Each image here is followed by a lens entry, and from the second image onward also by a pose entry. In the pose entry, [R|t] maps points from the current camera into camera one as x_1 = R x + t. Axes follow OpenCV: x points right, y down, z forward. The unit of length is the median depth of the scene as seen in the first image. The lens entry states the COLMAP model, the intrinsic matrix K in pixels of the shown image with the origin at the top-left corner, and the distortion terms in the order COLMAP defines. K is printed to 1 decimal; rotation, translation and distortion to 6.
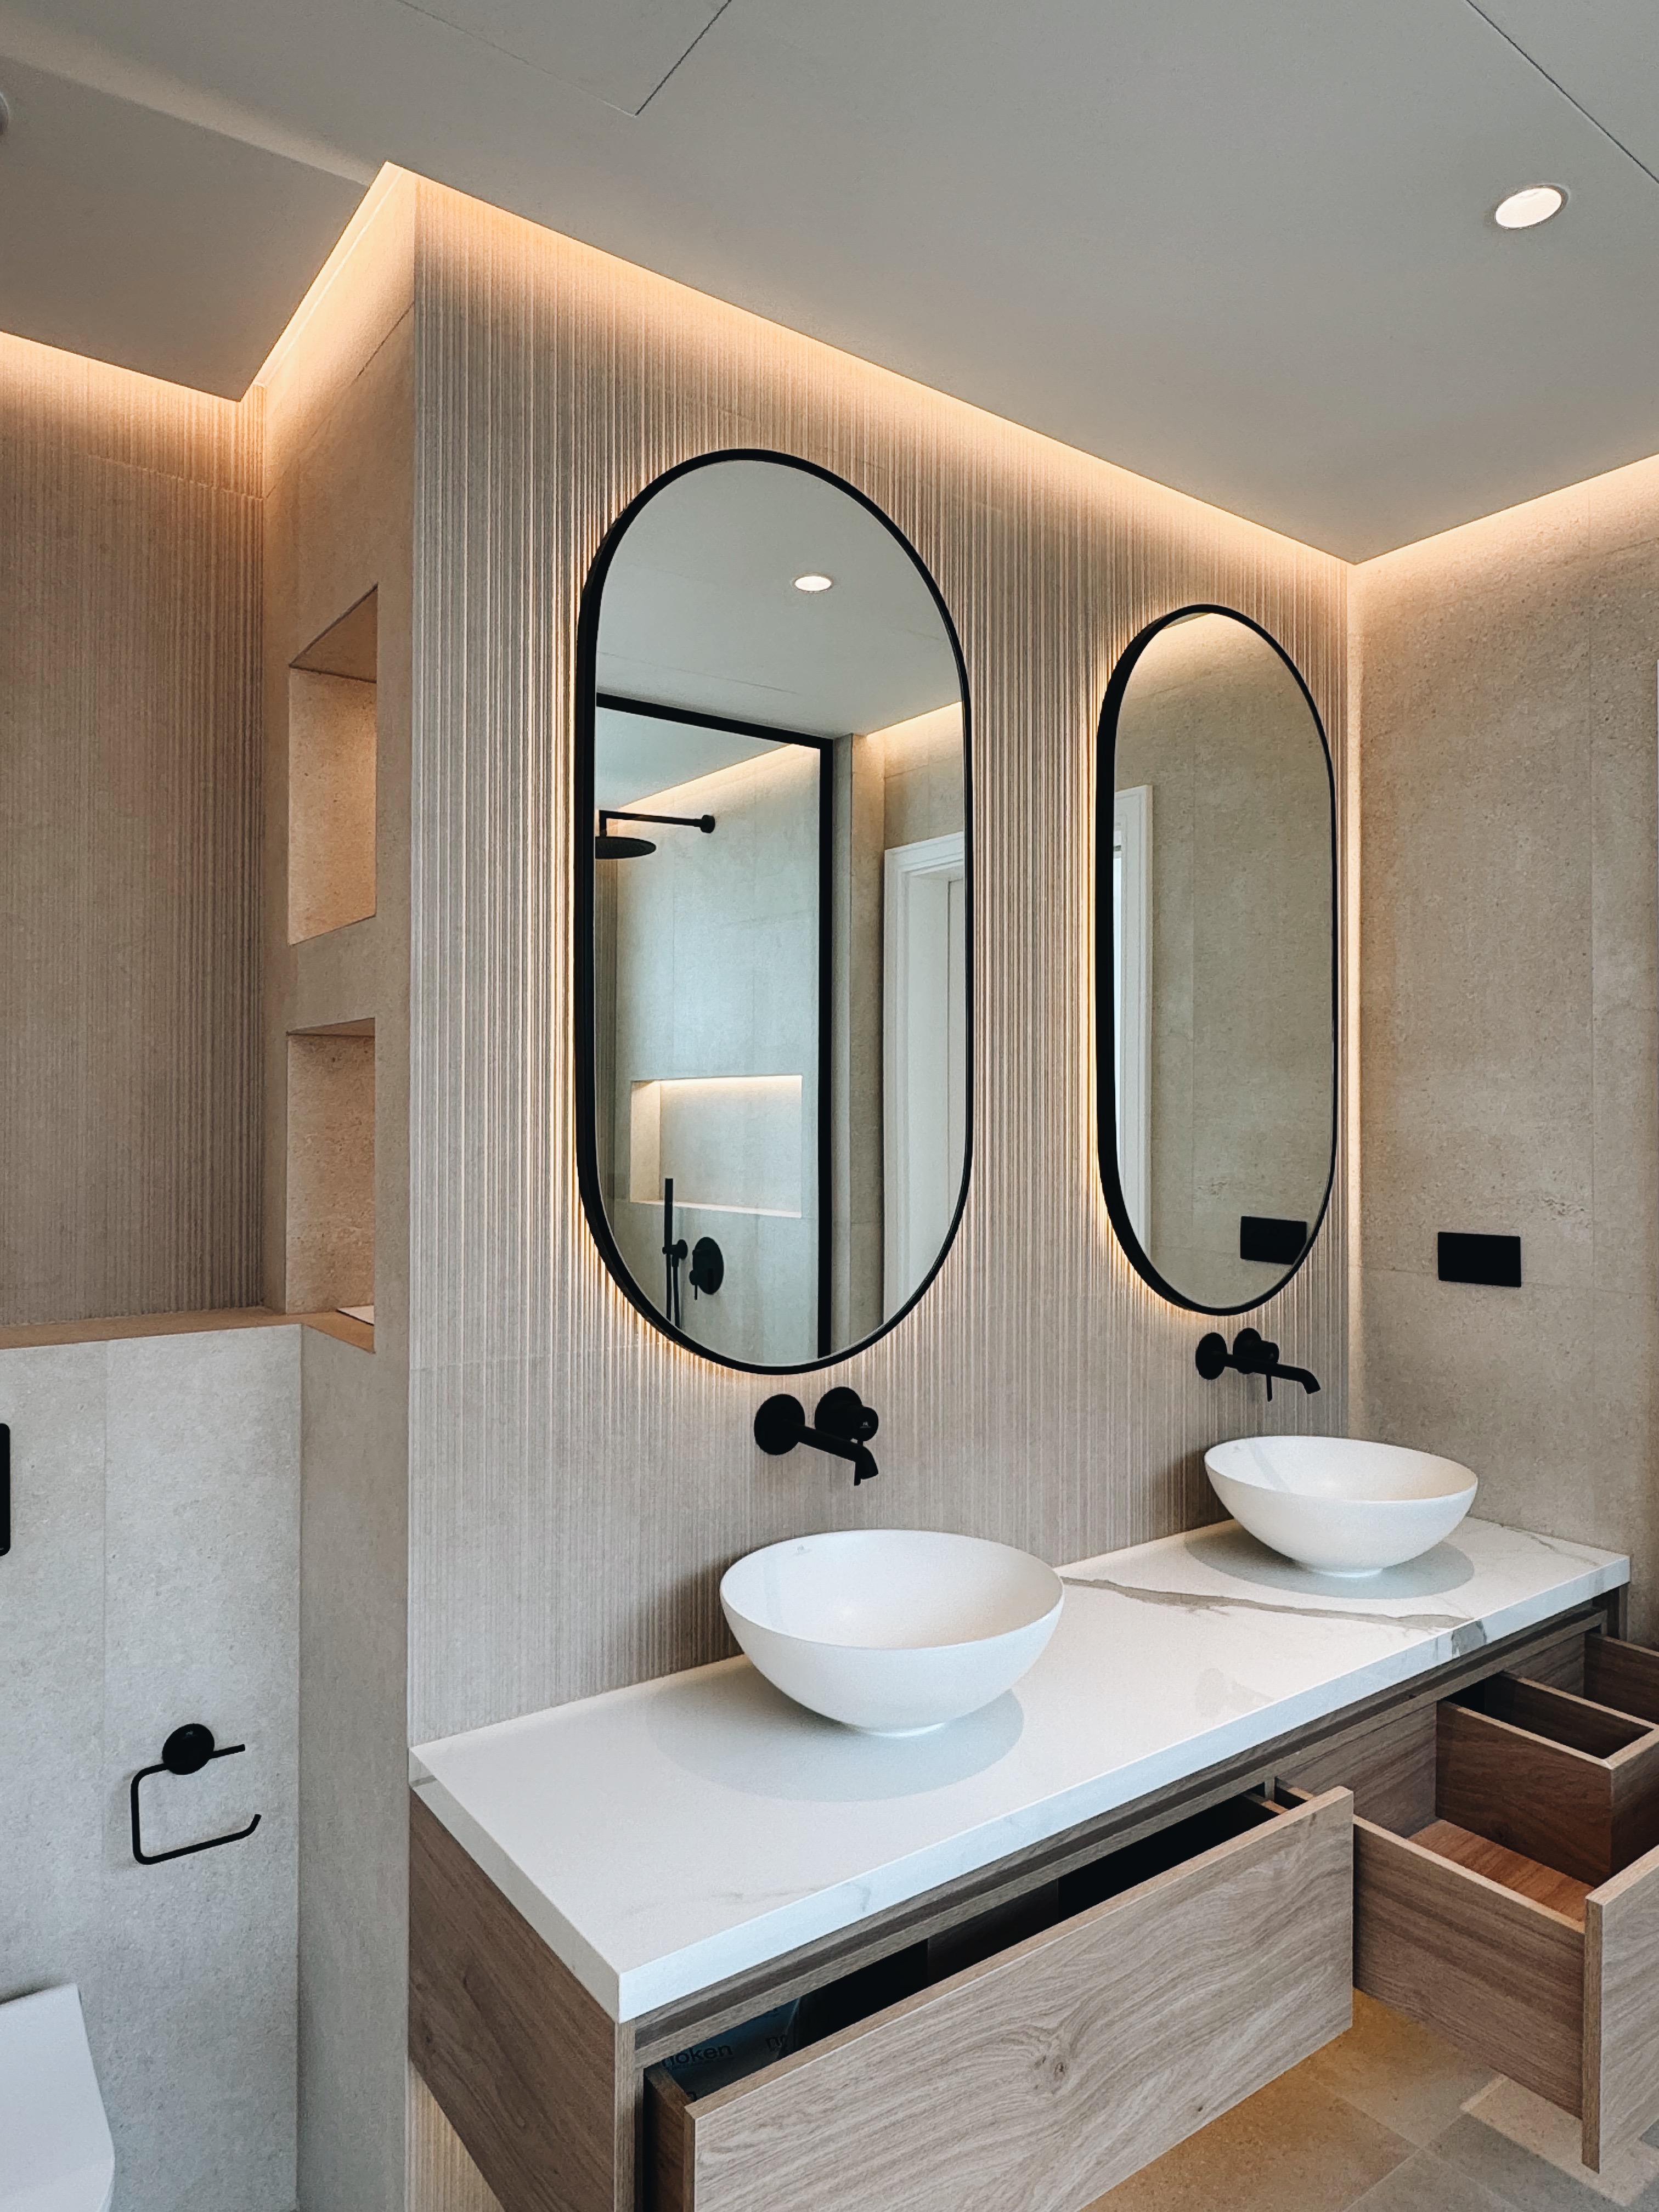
lens RADIAL K [[1374.9, 0, 829.5], [0, 1374.9, 1106.0], [0, 0, 1]] dist [-0.004911, 0.005168]
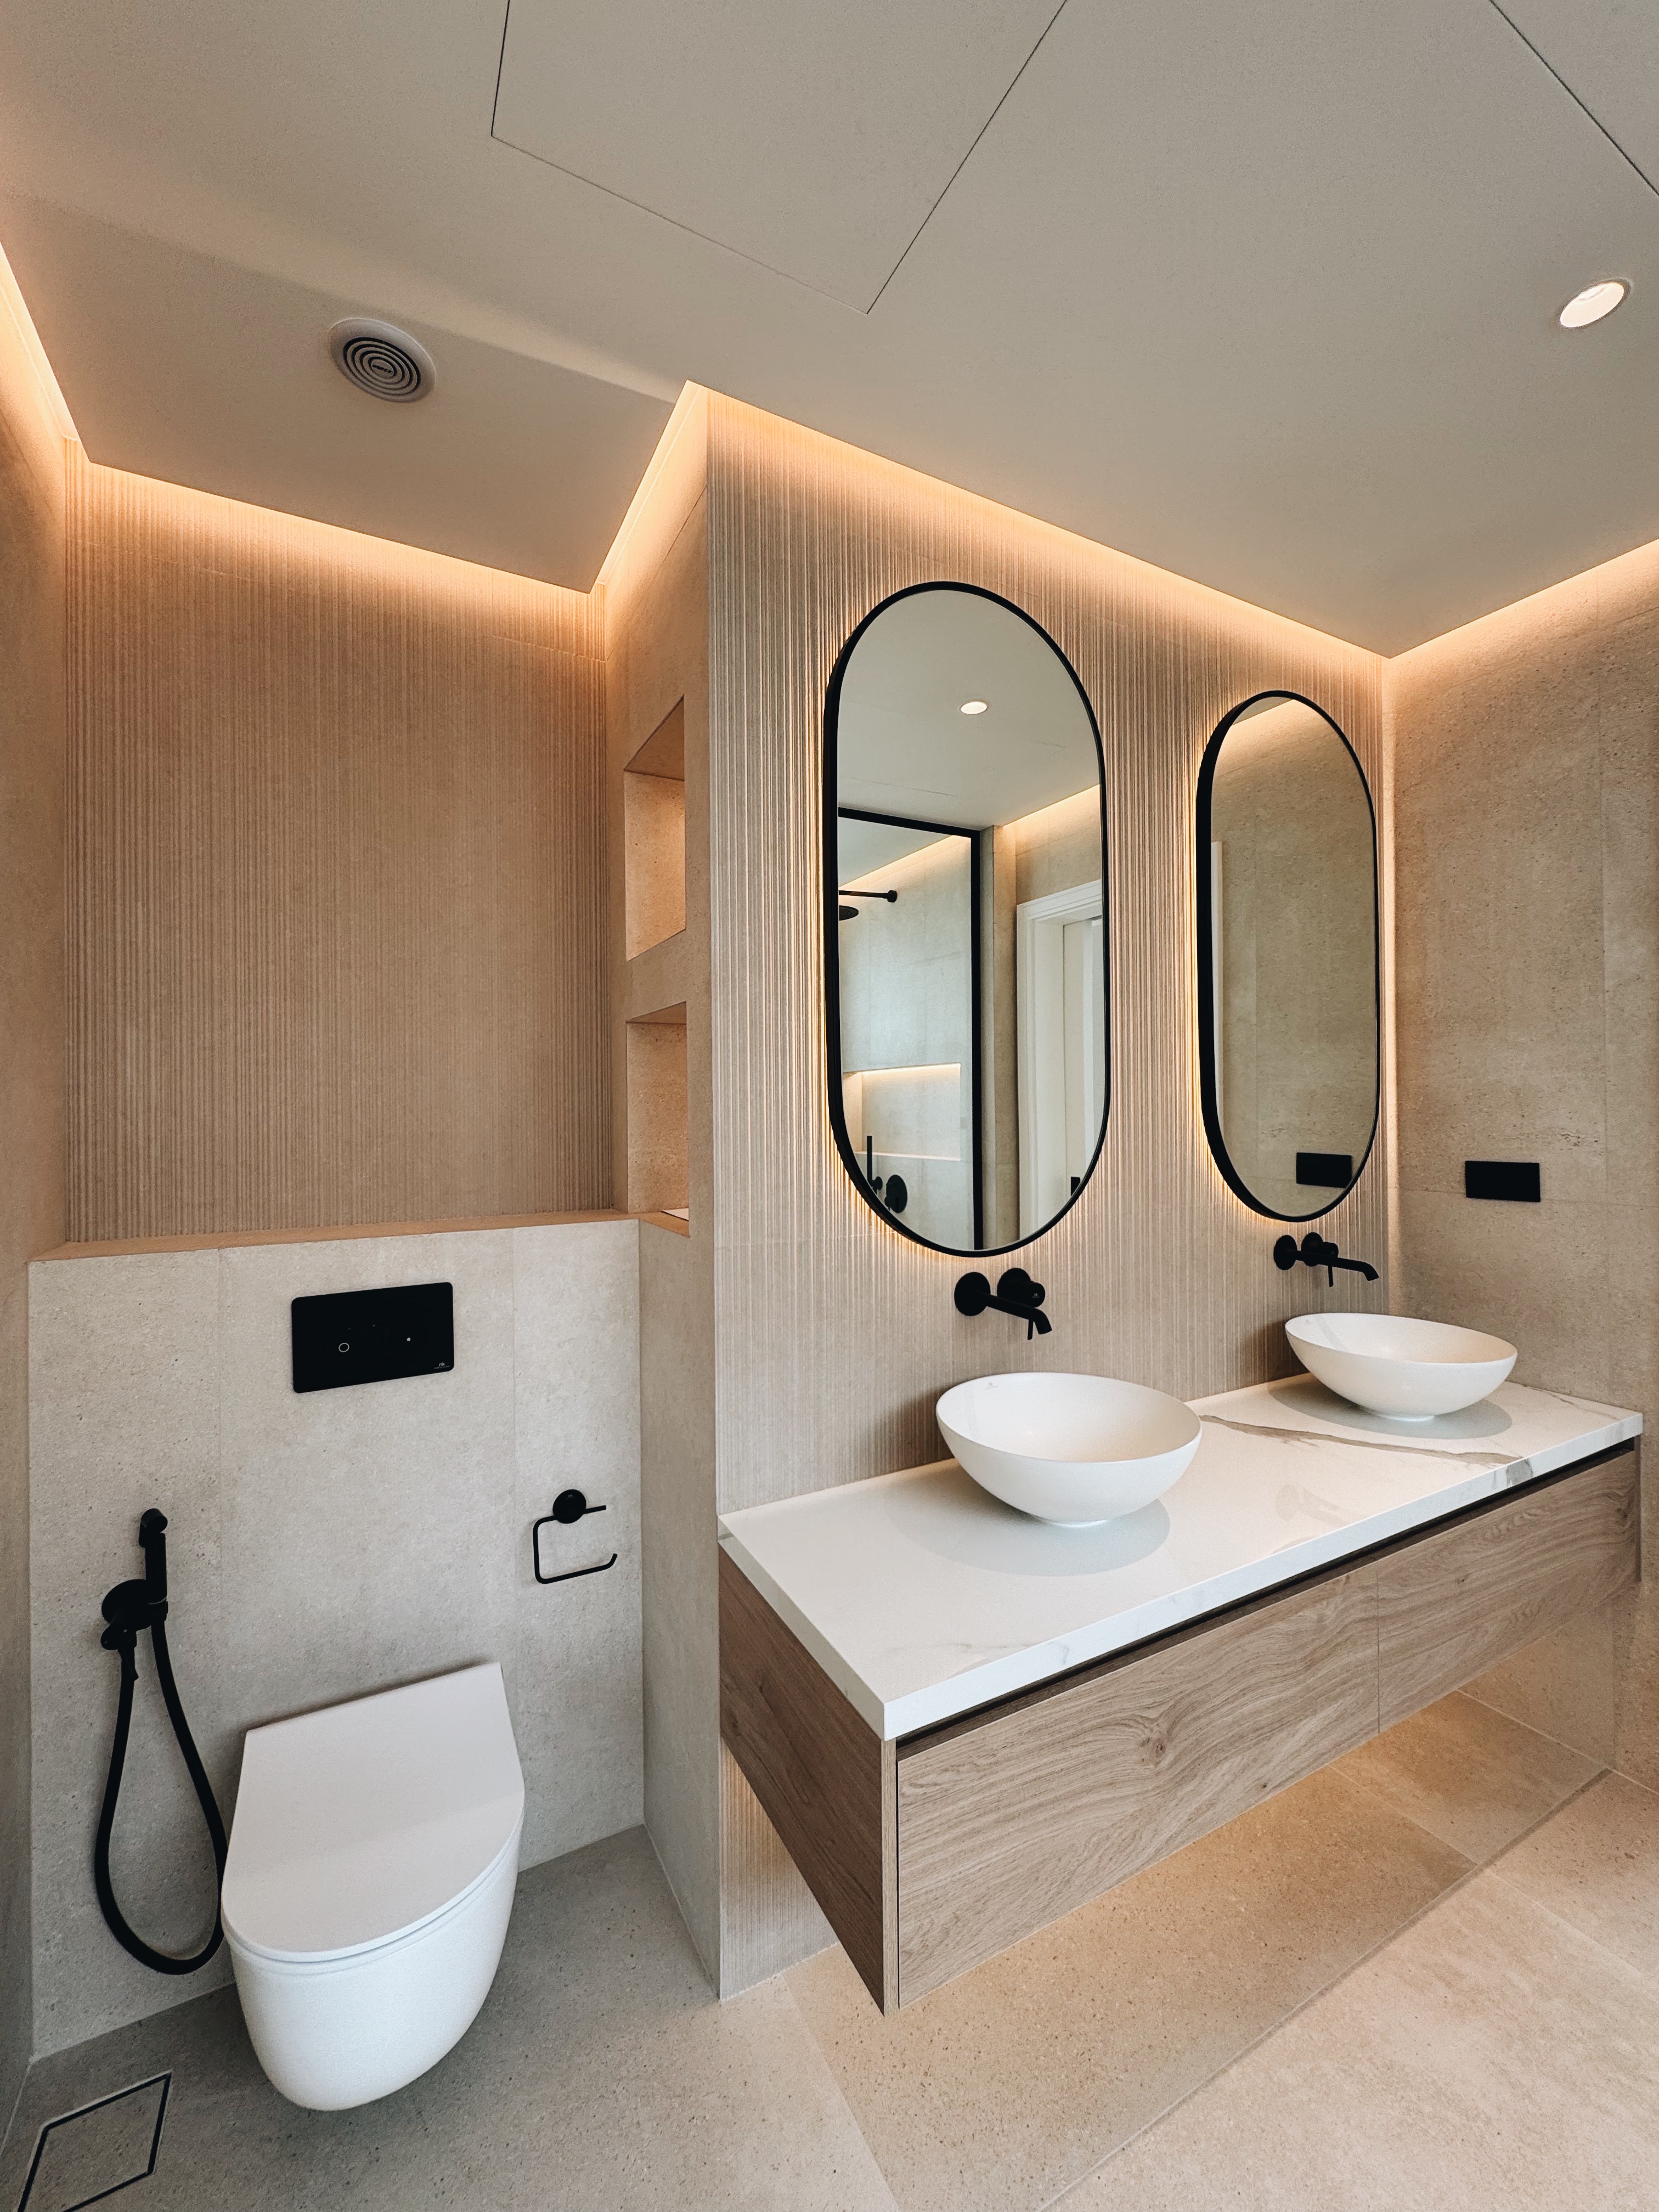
lens RADIAL K [[886.0, 0, 829.5], [0, 886.0, 1106.0], [0, 0, 1]] dist [0.000591, 0.000258]
pose [[0.989245, -0.012204, -0.145761, -0.043108], [0.013093, 0.999901, 0.005137, 0.034358], [0.145684, -0.006991, 0.989306, 0.094324]]
